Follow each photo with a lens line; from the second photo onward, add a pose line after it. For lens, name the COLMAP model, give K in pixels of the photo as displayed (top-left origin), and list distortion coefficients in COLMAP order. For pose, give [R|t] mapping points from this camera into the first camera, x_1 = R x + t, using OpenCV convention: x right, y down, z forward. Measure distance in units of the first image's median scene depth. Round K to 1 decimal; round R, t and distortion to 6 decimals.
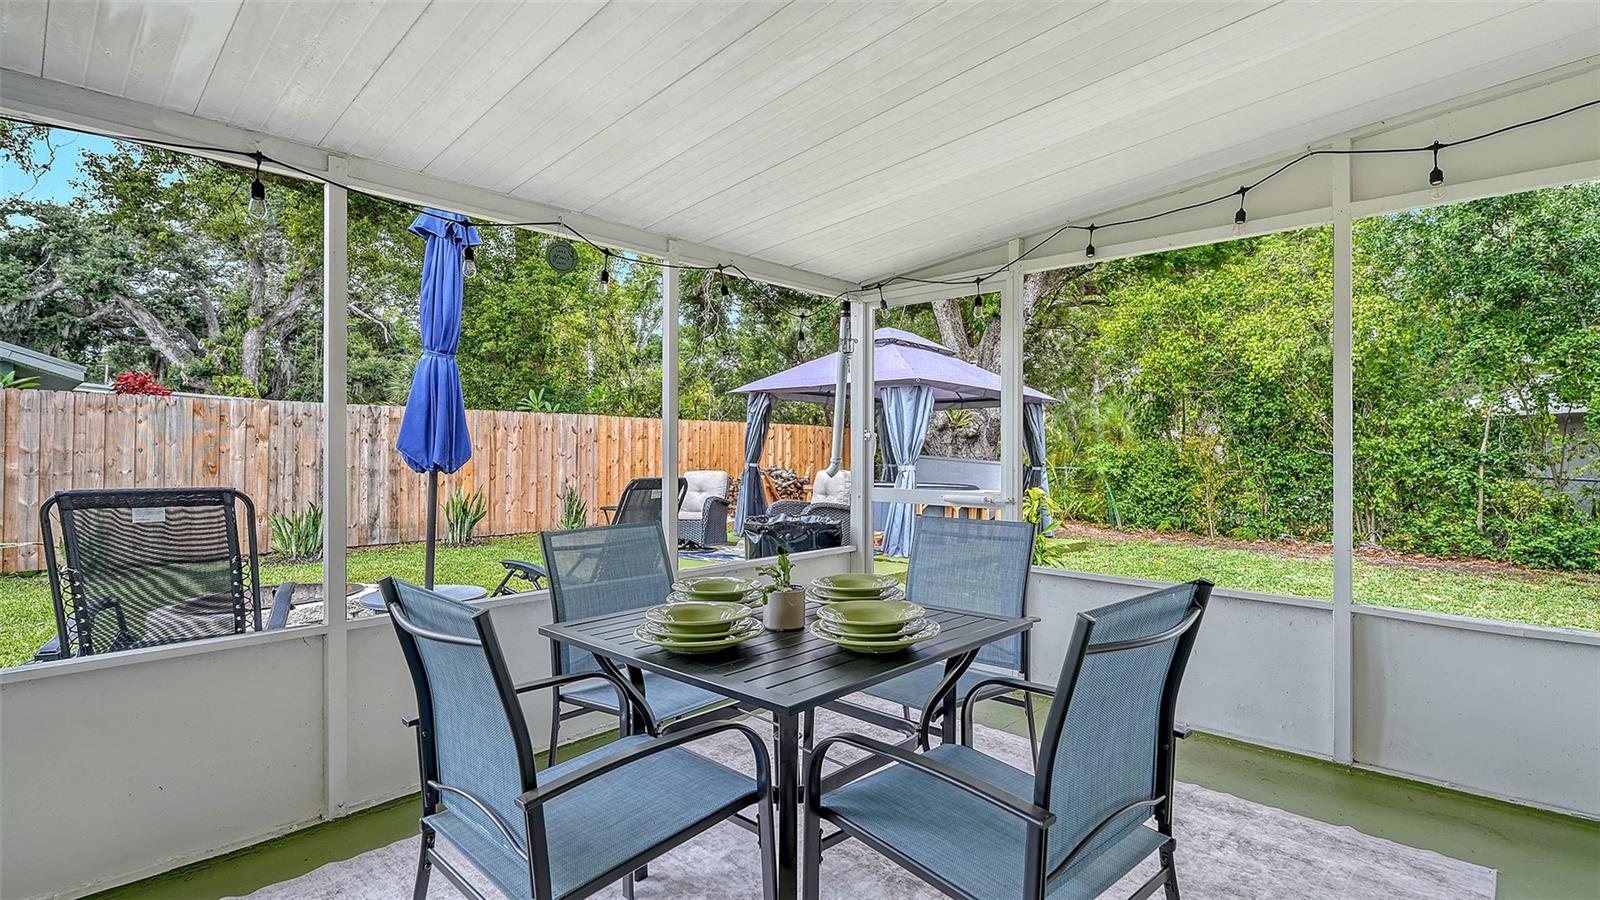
lens RADIAL K [[740.6, 0, 808.1], [0, 740.6, 453.2], [0, 0, 1]] dist [-0.009044, -0.000886]
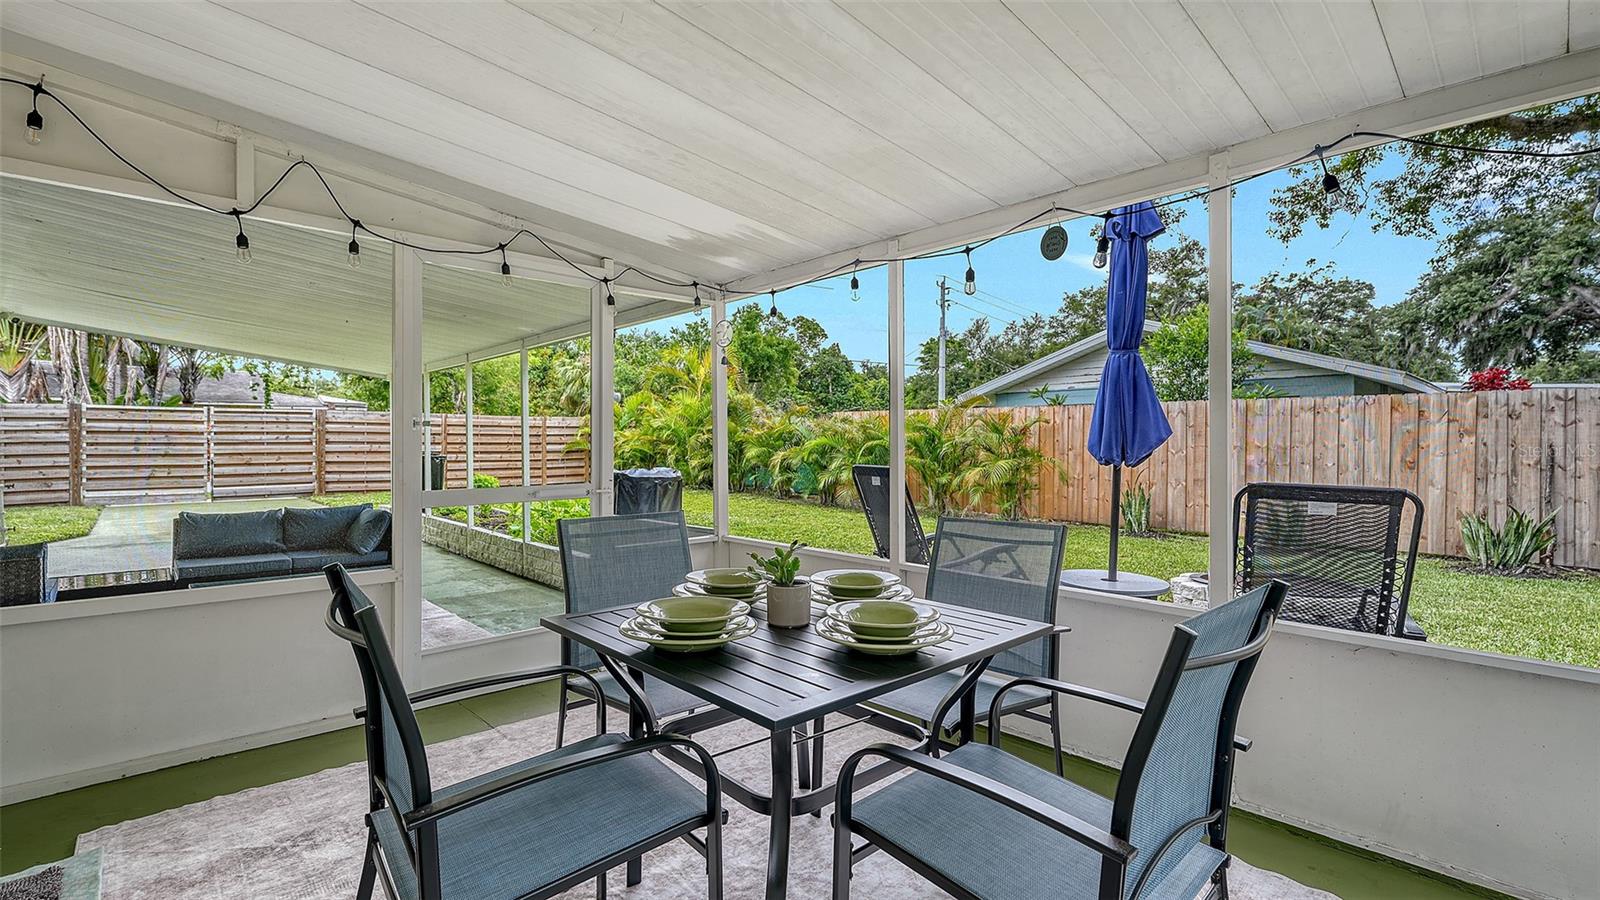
lens RADIAL K [[699.1, 0, 798.4], [0, 699.1, 438.4], [0, 0, 1]] dist [-0.004571, -0.001652]
pose [[-0.050105, -0.010980, -0.998684, 0.168484], [-0.005477, 0.999928, -0.010719, 0.000302], [0.998729, 0.004932, -0.050162, 0.204449]]
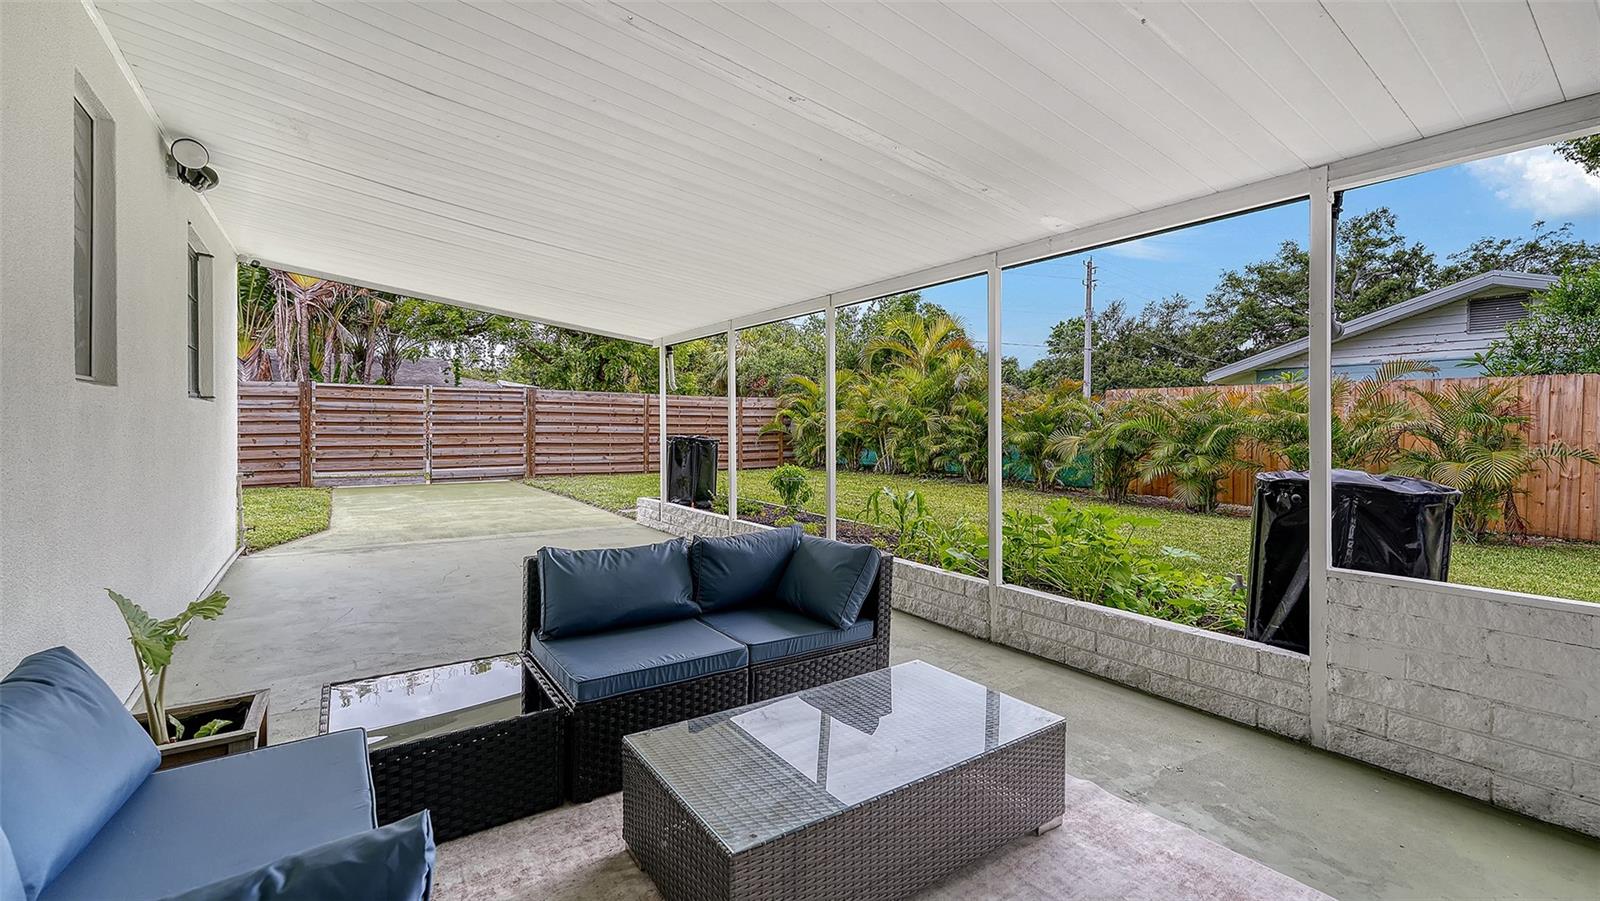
lens RADIAL K [[652.4, 0, 808.6], [0, 652.4, 427.8], [0, 0, 1]] dist [-0.002334, 0.000216]
pose [[-0.183721, -0.002685, -0.982975, 0.153015], [-0.011677, 0.999932, -0.000549, 0.000441], [0.982909, 0.011377, -0.183740, 0.184572]]
